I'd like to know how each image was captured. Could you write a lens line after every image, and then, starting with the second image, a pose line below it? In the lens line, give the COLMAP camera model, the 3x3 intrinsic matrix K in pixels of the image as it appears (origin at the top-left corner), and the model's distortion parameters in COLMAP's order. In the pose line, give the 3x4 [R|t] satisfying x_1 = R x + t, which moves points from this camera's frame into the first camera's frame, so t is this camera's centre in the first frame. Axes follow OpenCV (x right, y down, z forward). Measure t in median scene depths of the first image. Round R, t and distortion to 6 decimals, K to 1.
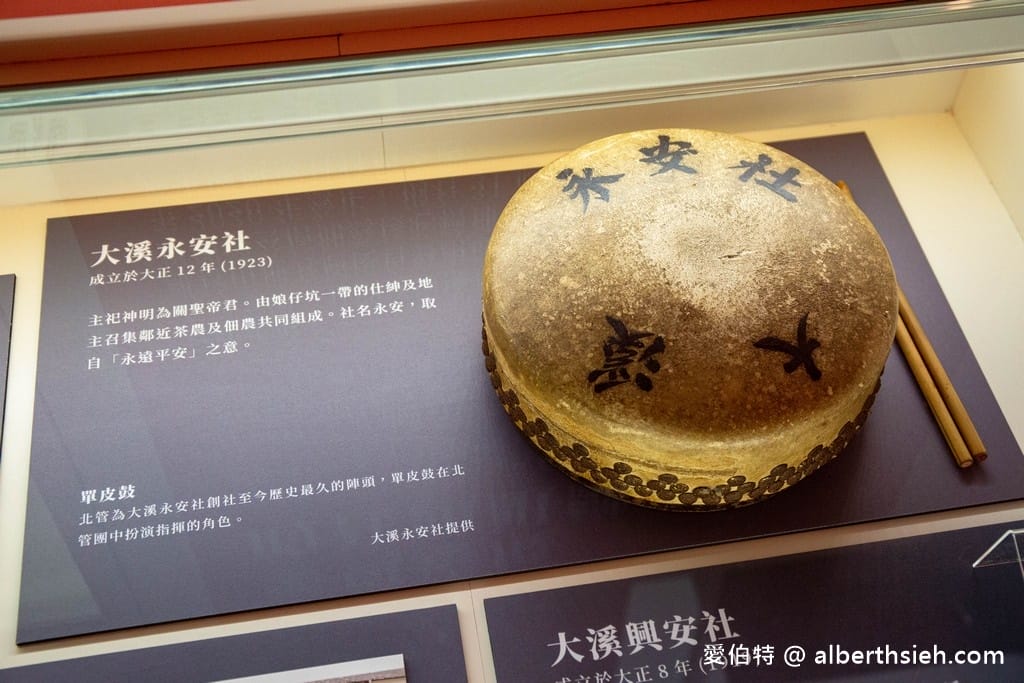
lens RADIAL K [[1300.8, 0, 508.2], [0, 1300.8, 340.1], [0, 0, 1]] dist [0.017159, 0.000000]
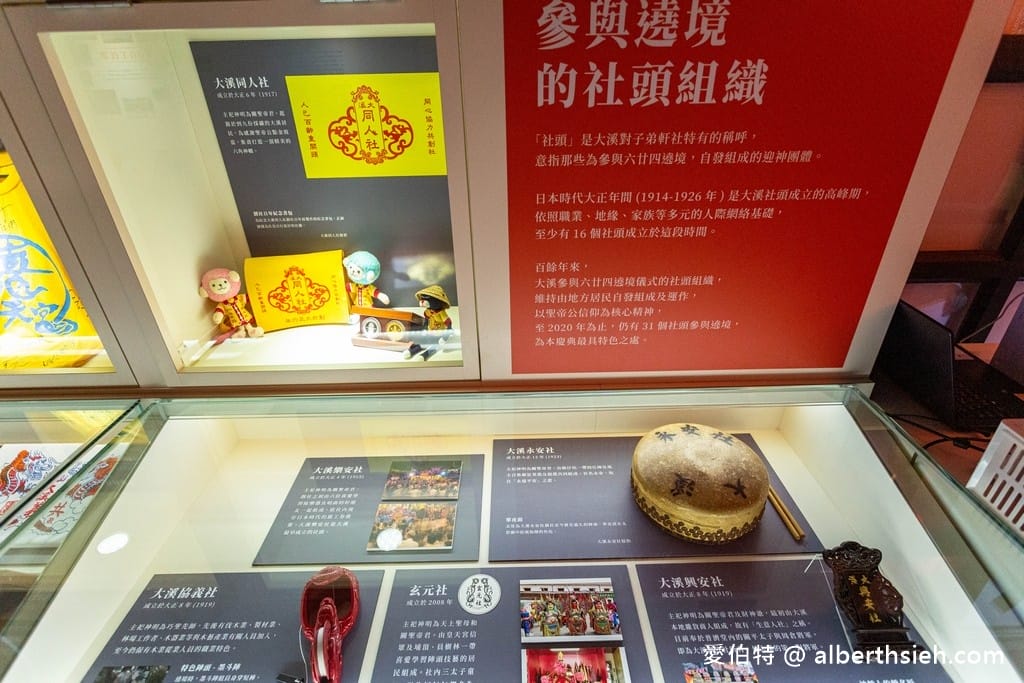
lens RADIAL K [[491.5, 0, 518.2], [0, 491.5, 338.8], [0, 0, 1]] dist [-0.002937, -0.000779]
pose [[0.987572, 0.044597, -0.150706, -0.134282], [-0.099192, 0.920659, -0.377556, 0.164498], [0.121911, 0.387813, 0.913641, -0.285991]]
